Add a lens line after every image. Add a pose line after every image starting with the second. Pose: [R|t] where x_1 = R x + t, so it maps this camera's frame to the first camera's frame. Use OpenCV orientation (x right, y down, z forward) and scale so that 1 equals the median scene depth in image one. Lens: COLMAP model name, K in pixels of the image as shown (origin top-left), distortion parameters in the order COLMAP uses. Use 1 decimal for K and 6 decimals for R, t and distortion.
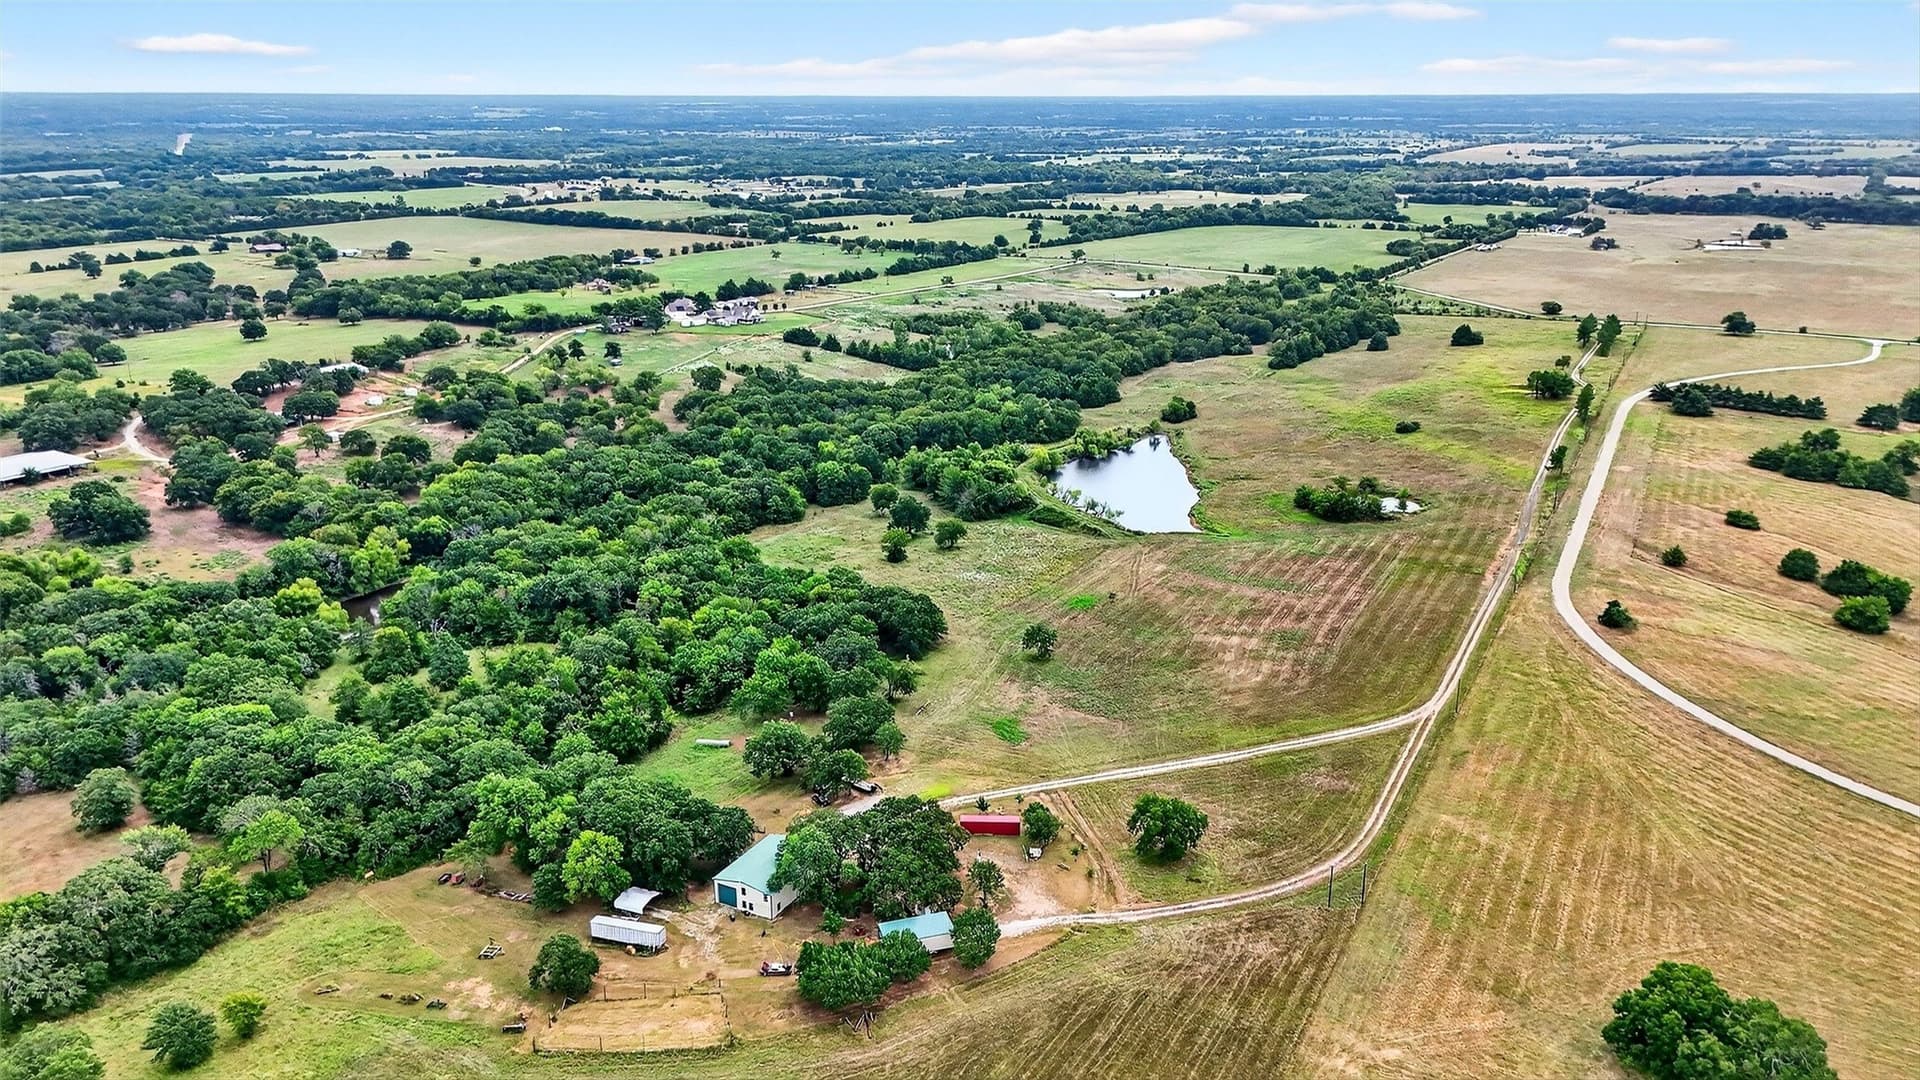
lens RADIAL K [[1381.4, 0, 931.8], [0, 1381.4, 542.7], [0, 0, 1]] dist [0.061757, -0.059626]
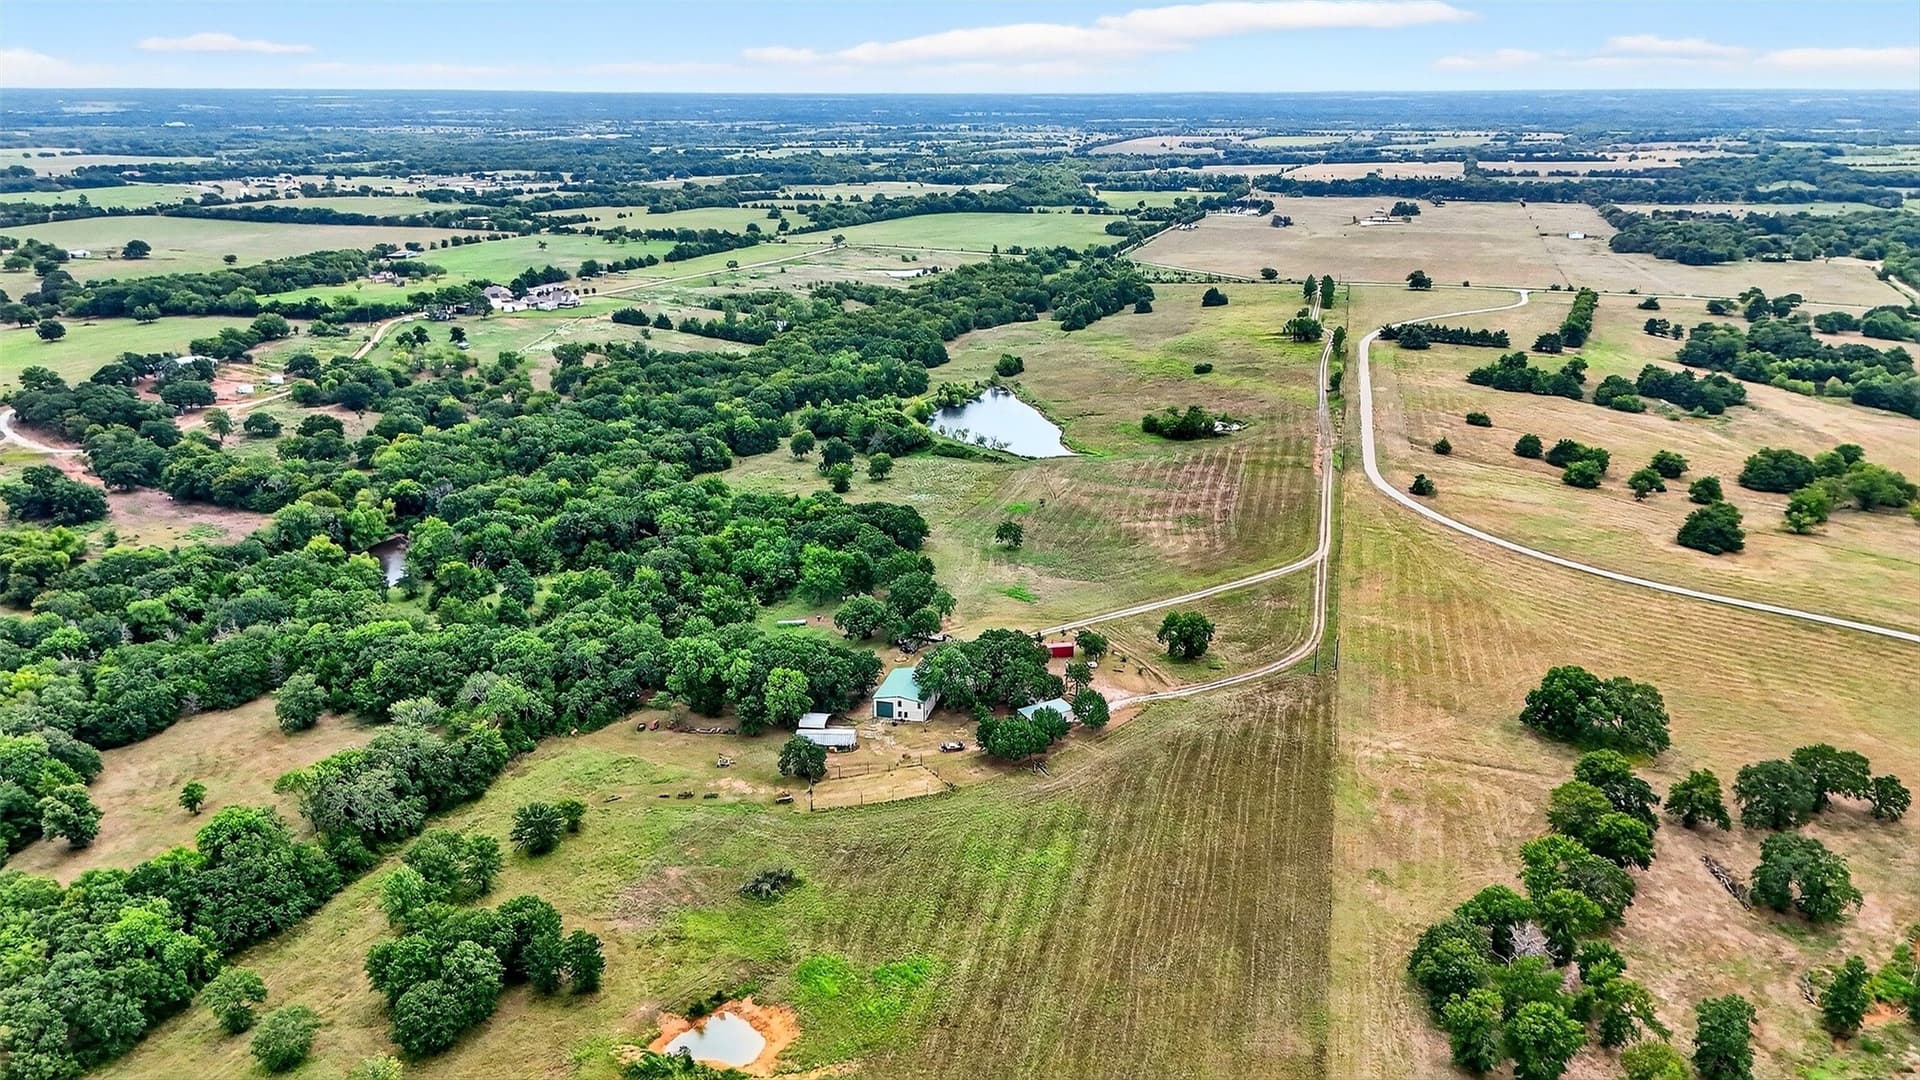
lens RADIAL K [[1381.4, 0, 931.8], [0, 1381.4, 542.7], [0, 0, 1]] dist [0.061757, -0.059626]
pose [[0.973220, -0.071334, 0.218528, -0.110223], [0.070581, 0.997442, 0.011260, 0.025724], [-0.218772, 0.004466, 0.975766, -0.078365]]
